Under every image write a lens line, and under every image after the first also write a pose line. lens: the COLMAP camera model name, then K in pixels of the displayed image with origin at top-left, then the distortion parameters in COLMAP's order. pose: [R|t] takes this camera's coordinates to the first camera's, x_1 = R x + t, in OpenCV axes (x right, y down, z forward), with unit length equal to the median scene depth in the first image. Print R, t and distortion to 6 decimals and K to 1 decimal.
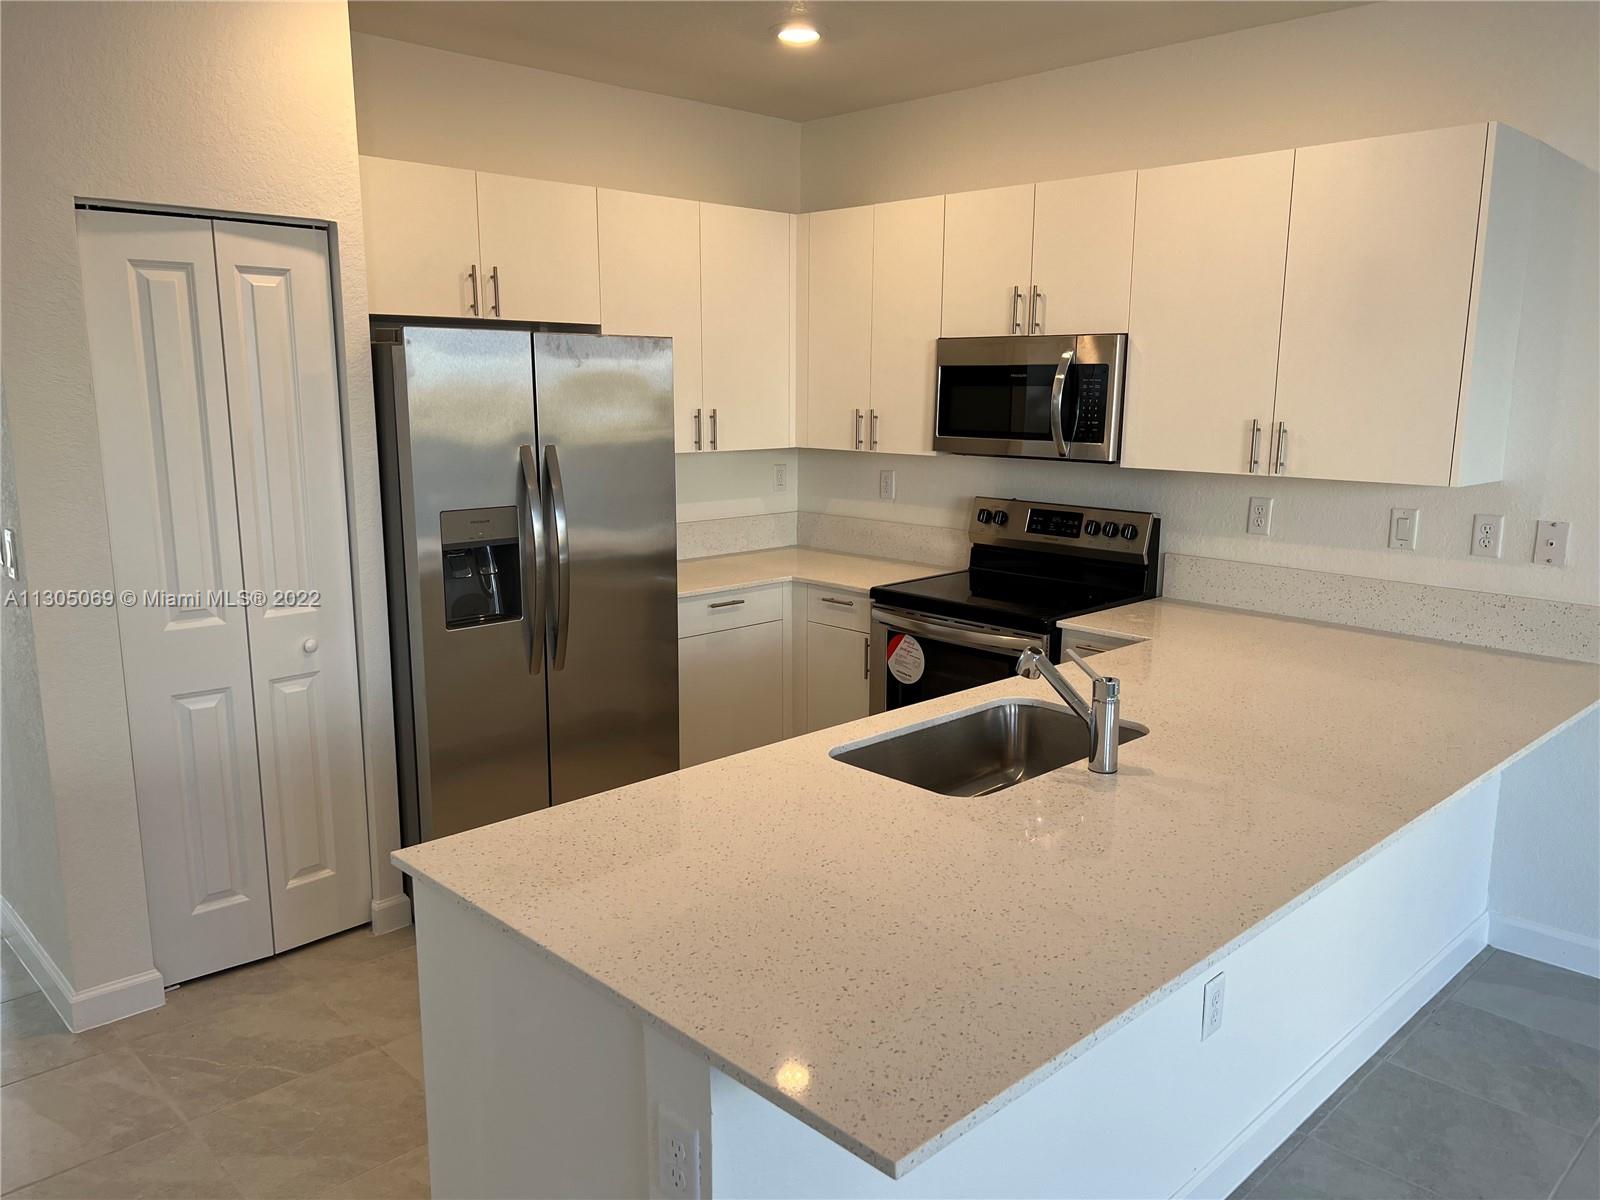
lens RADIAL K [[1196.6, 0, 803.9], [0, 1196.6, 594.1], [0, 0, 1]] dist [0.016803, -0.037764]
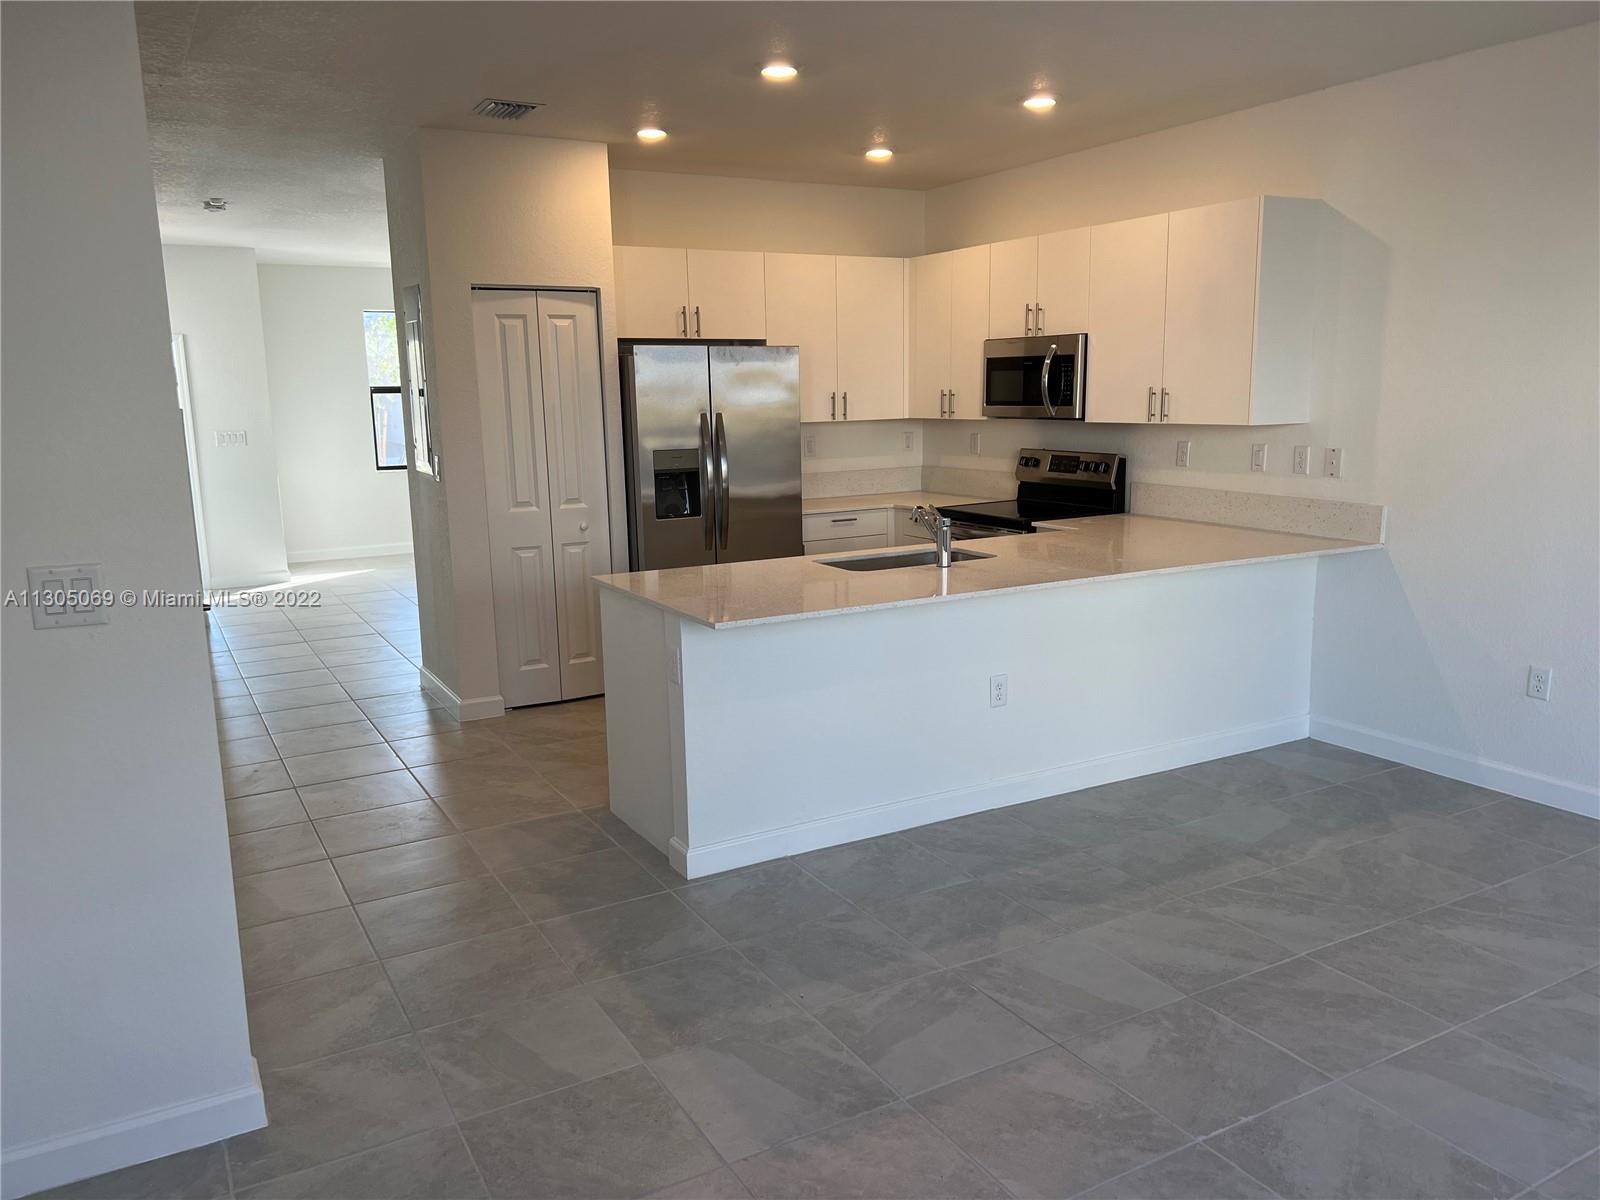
lens RADIAL K [[1196.6, 0, 807.0], [0, 1196.6, 606.2], [0, 0, 1]] dist [0.016803, -0.037764]
pose [[0.964938, 0.023915, -0.261385, 0.349969], [-0.022862, 0.999714, 0.007068, 0.131876], [0.261479, -0.000844, 0.965209, -0.586214]]
